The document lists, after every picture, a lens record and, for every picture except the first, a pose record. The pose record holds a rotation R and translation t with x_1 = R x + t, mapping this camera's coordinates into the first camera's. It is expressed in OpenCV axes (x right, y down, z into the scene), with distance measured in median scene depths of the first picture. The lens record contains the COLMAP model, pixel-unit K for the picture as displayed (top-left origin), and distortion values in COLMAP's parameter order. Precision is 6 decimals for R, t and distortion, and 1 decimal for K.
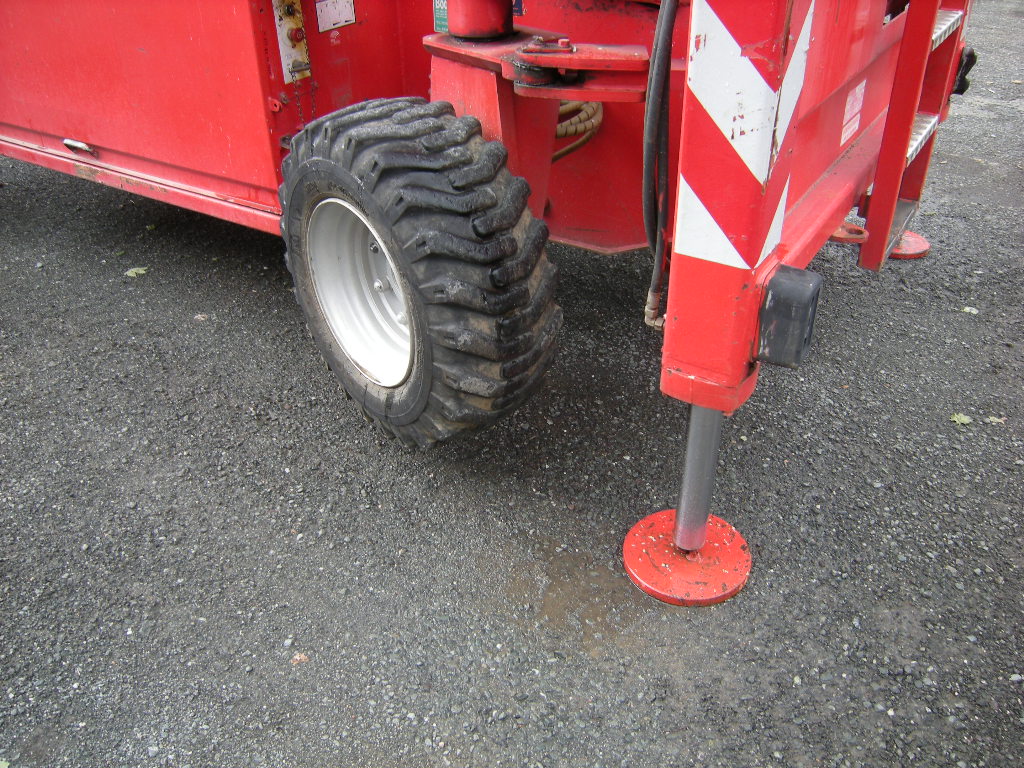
lens RADIAL K [[873.7, 0, 511.8], [0, 873.7, 384.3], [0, 0, 1]] dist [-0.096323, 0.011721]
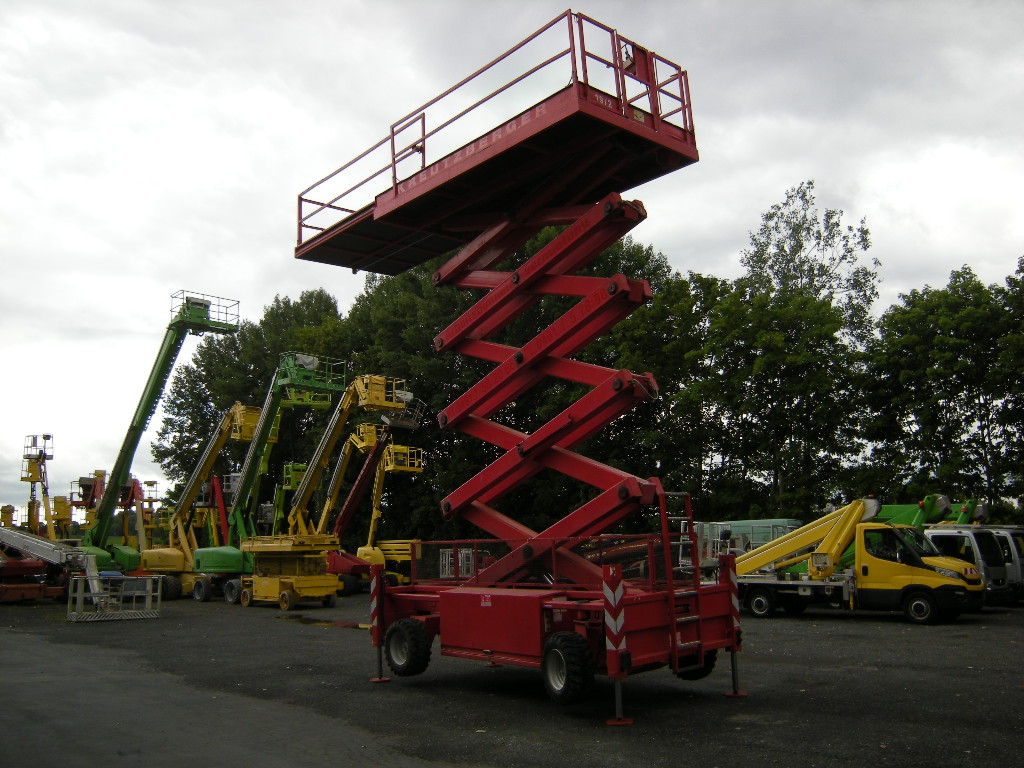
lens RADIAL K [[873.7, 0, 511.8], [0, 873.7, 383.5], [0, 0, 1]] dist [-0.096323, 0.011721]
pose [[0.966596, -0.061468, -0.248824, 0.954569], [-0.121445, 0.745075, -0.655831, 2.060431], [0.225705, 0.664142, 0.712722, -3.854365]]
